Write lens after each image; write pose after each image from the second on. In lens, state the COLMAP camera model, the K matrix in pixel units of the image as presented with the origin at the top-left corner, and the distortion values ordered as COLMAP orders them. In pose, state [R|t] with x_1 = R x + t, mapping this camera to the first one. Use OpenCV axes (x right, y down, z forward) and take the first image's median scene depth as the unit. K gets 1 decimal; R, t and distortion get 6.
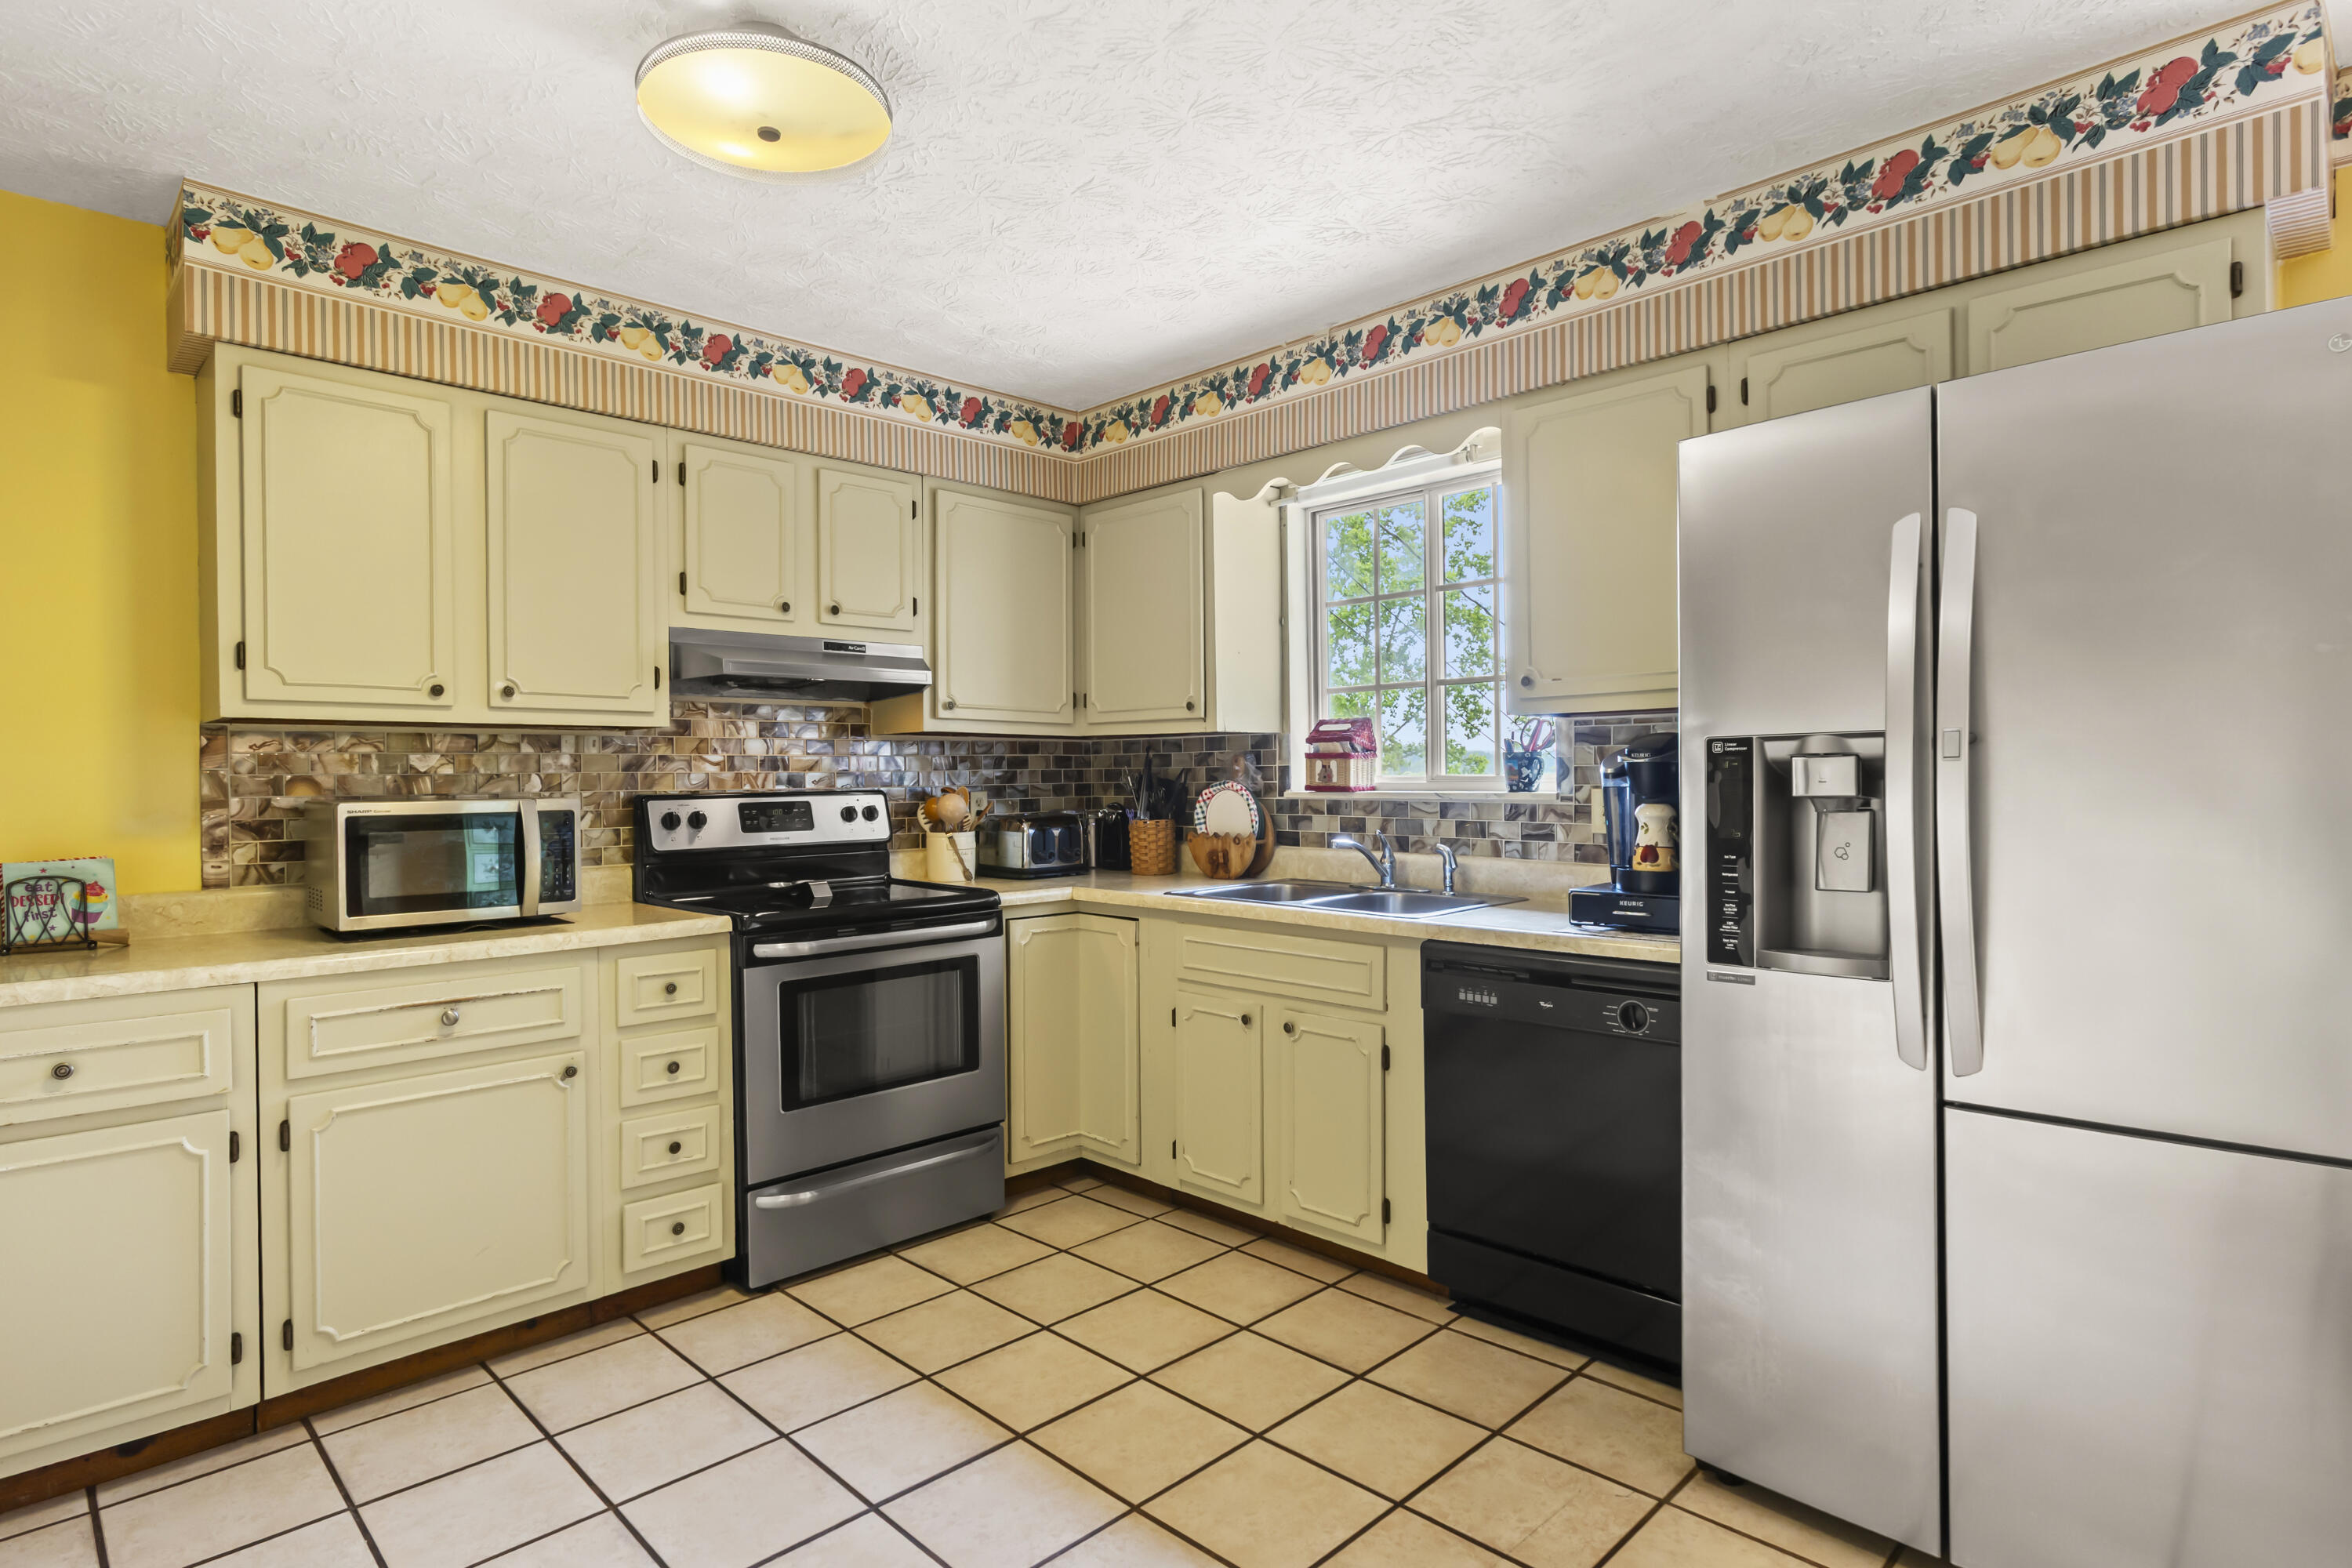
lens RADIAL K [[1148.3, 0, 1185.7], [0, 1148.3, 786.0], [0, 0, 1]] dist [-0.011747, 0.003187]
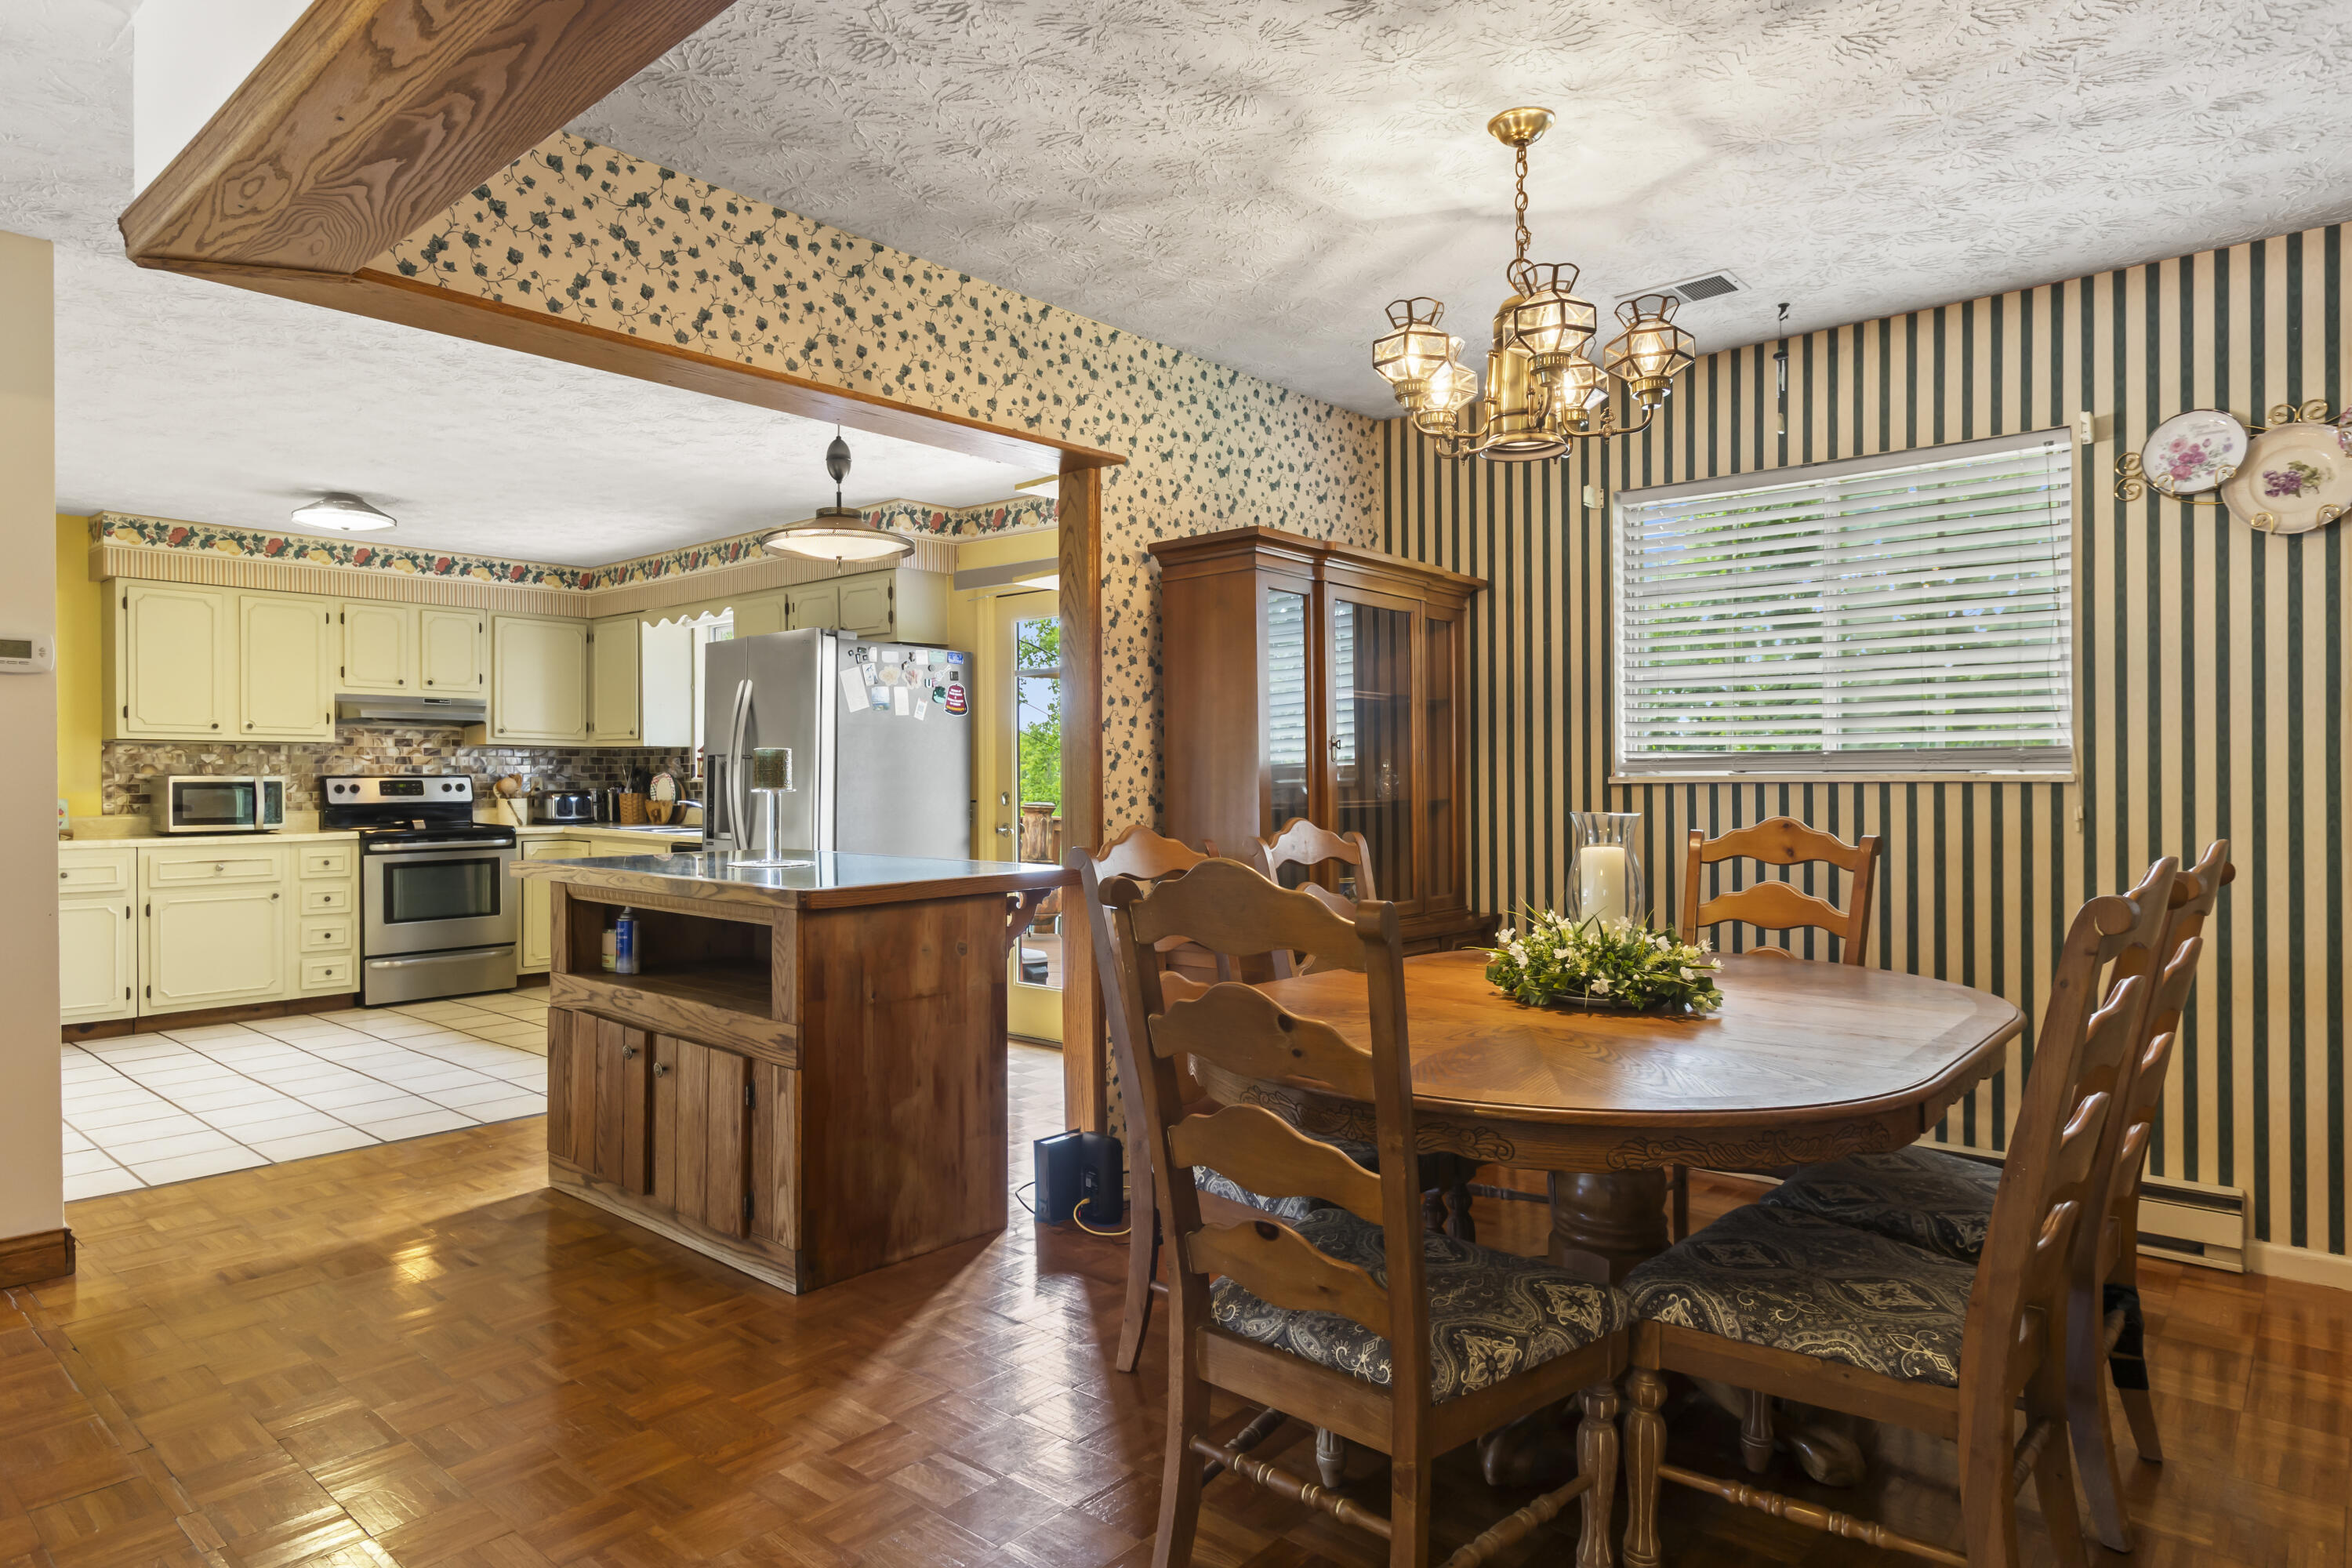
lens RADIAL K [[1253.2, 0, 1180.2], [0, 1253.2, 789.0], [0, 0, 1]] dist [-0.004214, -0.003084]
pose [[0.997156, 0.008448, 0.074885, 0.795474], [-0.008557, 0.999963, 0.001138, 0.014858], [-0.074872, -0.001776, 0.997192, -1.200159]]
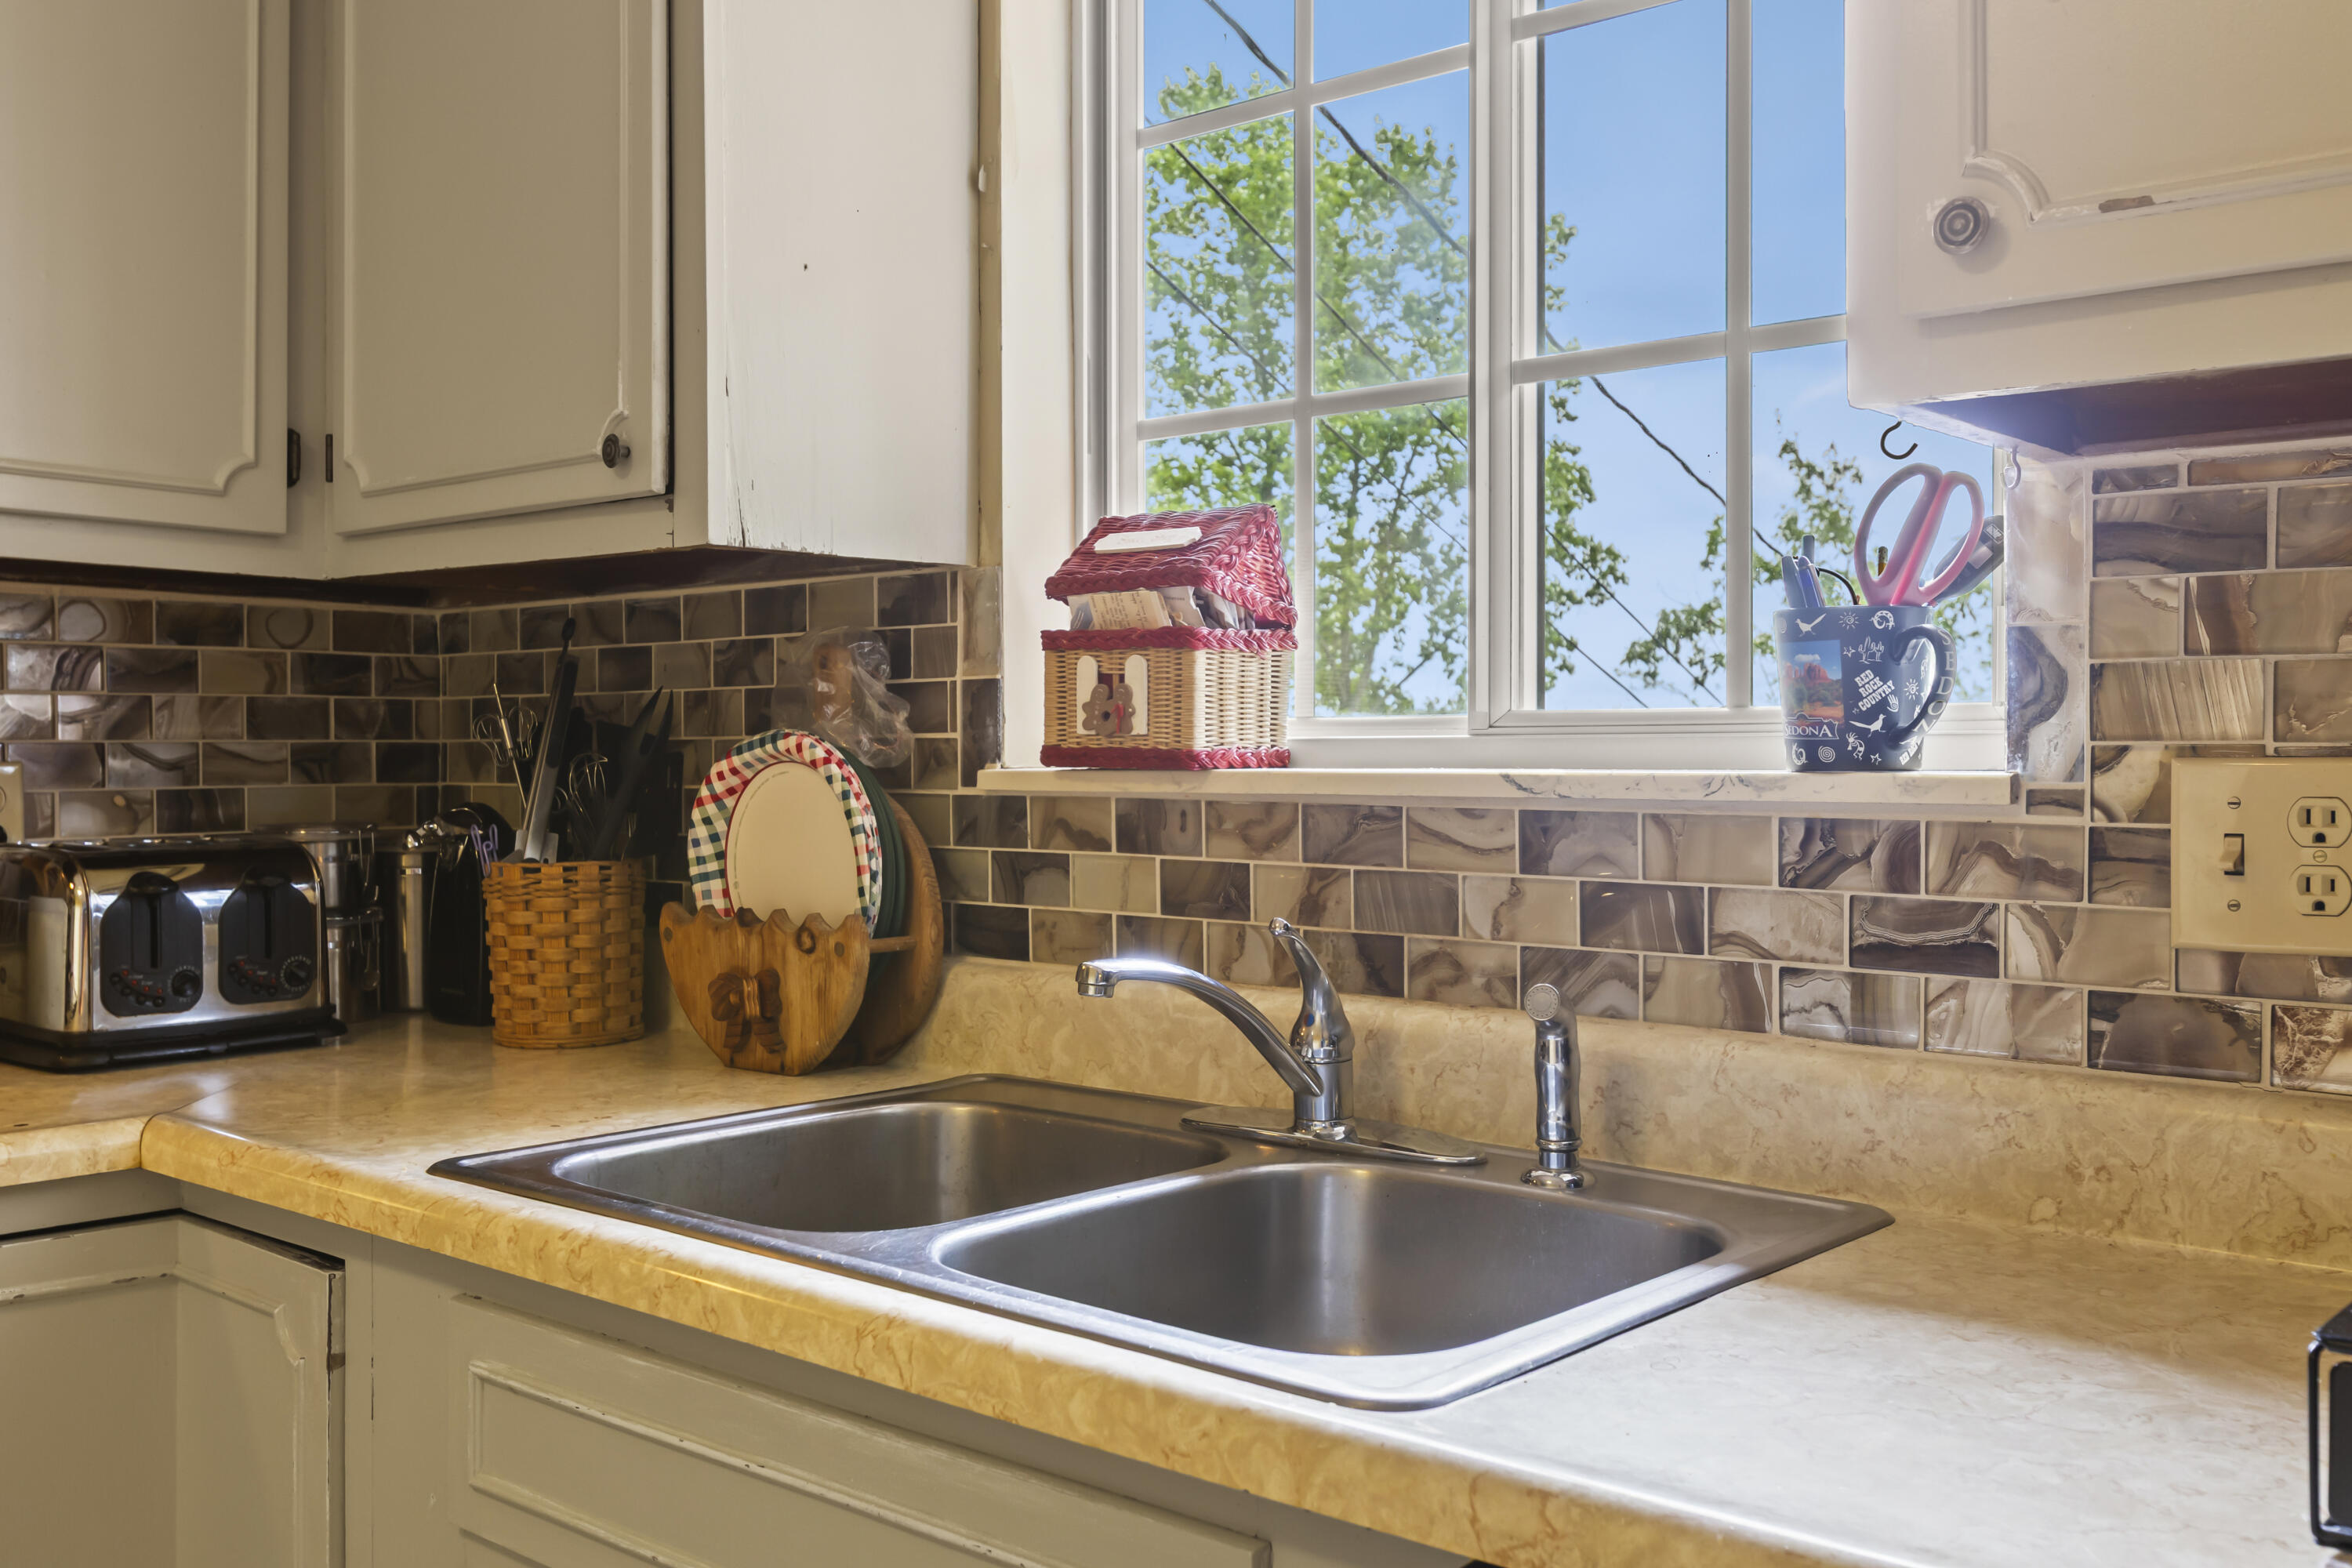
lens RADIAL K [[2056.9, 0, 1170.2], [0, 2056.9, 769.0], [0, 0, 1]] dist [0.008444, 0.001249]
pose [[0.997697, 0.007889, 0.067374, 0.107951], [-0.007739, 0.999967, -0.002493, 0.006339], [-0.067392, 0.001966, 0.997725, 0.526790]]
